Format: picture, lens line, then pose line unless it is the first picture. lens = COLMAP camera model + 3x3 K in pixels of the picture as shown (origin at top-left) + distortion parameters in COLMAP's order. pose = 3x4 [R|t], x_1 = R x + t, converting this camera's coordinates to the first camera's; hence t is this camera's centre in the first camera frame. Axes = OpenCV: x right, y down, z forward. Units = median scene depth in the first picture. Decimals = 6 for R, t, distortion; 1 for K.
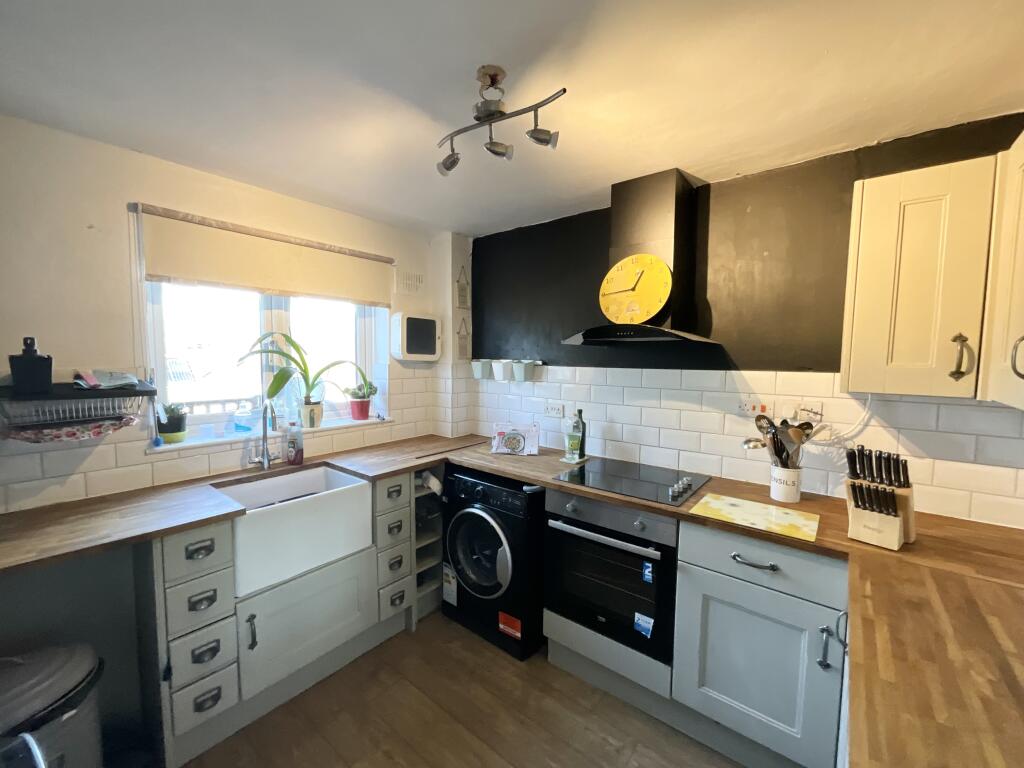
lens RADIAL K [[406.6, 0, 515.5], [0, 406.6, 383.9], [0, 0, 1]] dist [-0.000213, -0.001169]
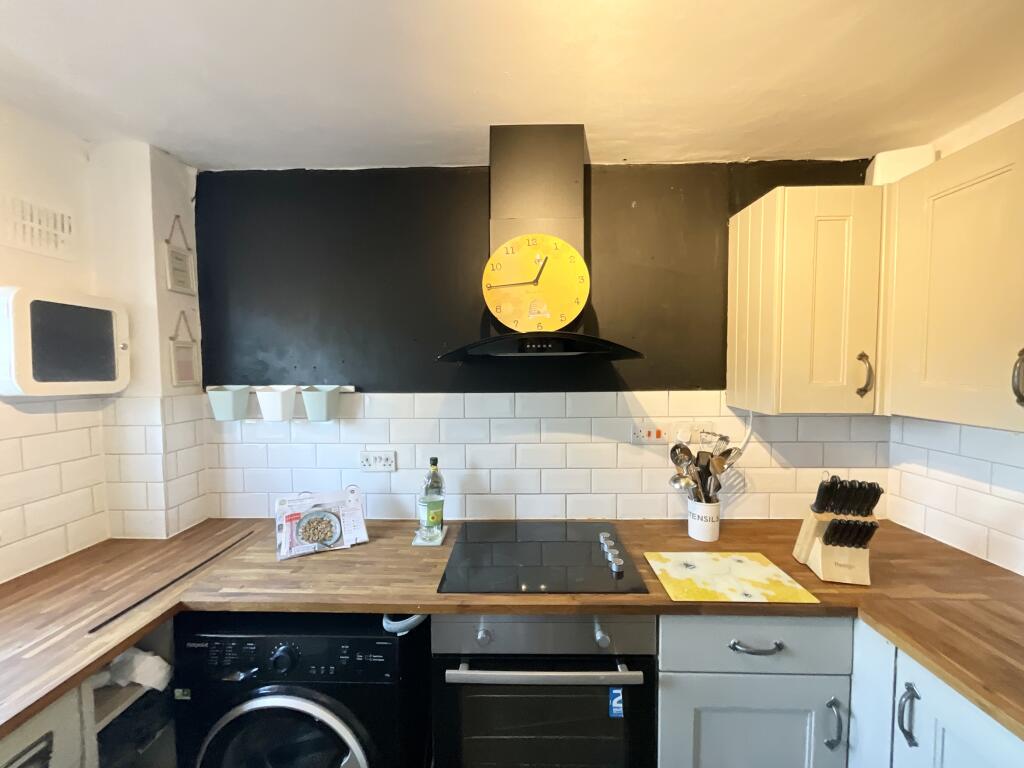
lens RADIAL K [[406.6, 0, 508.1], [0, 406.6, 384.3], [0, 0, 1]] dist [-0.000213, -0.001169]
pose [[0.799561, -0.040920, 0.599190, -0.159719], [0.055348, 0.998451, -0.005670, -0.054142], [-0.598029, 0.037697, 0.800587, 0.450443]]
